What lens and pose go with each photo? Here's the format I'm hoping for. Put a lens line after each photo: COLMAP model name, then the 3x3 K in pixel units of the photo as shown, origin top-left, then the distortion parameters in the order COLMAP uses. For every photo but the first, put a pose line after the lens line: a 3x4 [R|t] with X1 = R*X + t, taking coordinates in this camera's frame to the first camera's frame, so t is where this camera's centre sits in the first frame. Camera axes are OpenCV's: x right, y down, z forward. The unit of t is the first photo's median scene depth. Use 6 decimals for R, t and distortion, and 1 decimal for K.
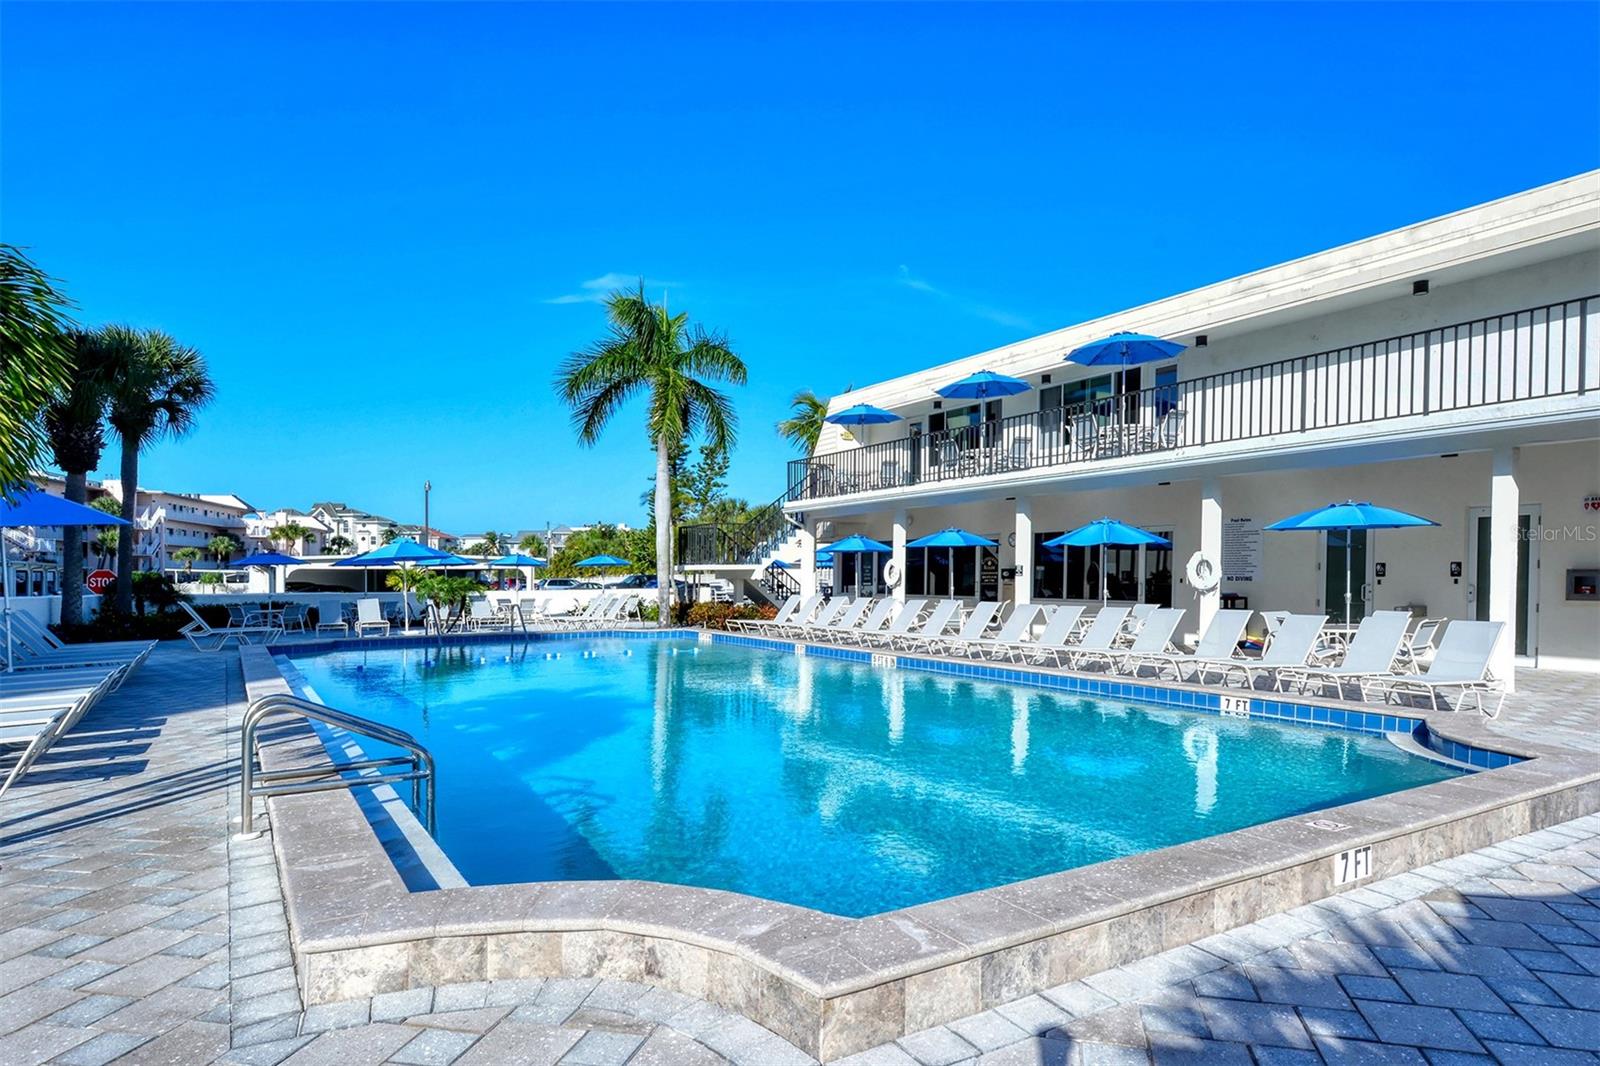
lens RADIAL K [[935.6, 0, 801.2], [0, 935.6, 600.1], [0, 0, 1]] dist [0.004875, 0.001409]
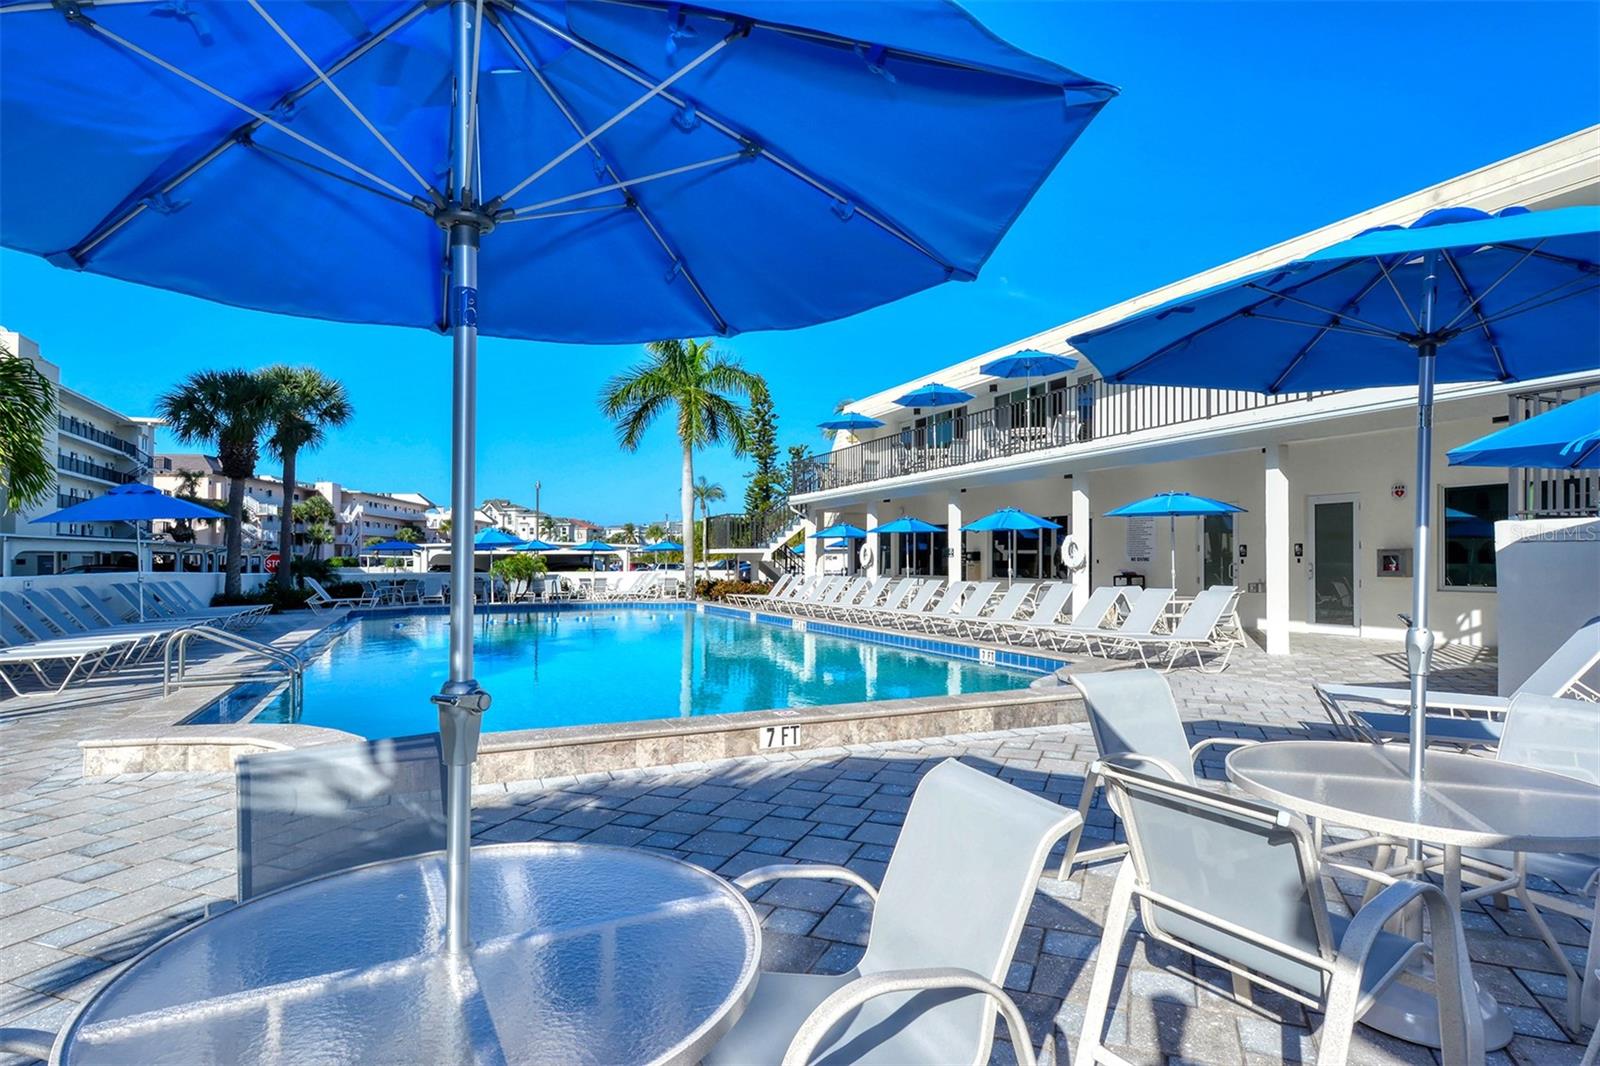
lens RADIAL K [[850.6, 0, 804.0], [0, 850.6, 560.1], [0, 0, 1]] dist [0.004505, 0.000112]
pose [[0.991313, 0.000522, -0.131519, 0.143824], [-0.004222, 0.999603, -0.027857, 0.006631], [0.131452, 0.028170, 0.990922, -0.063590]]
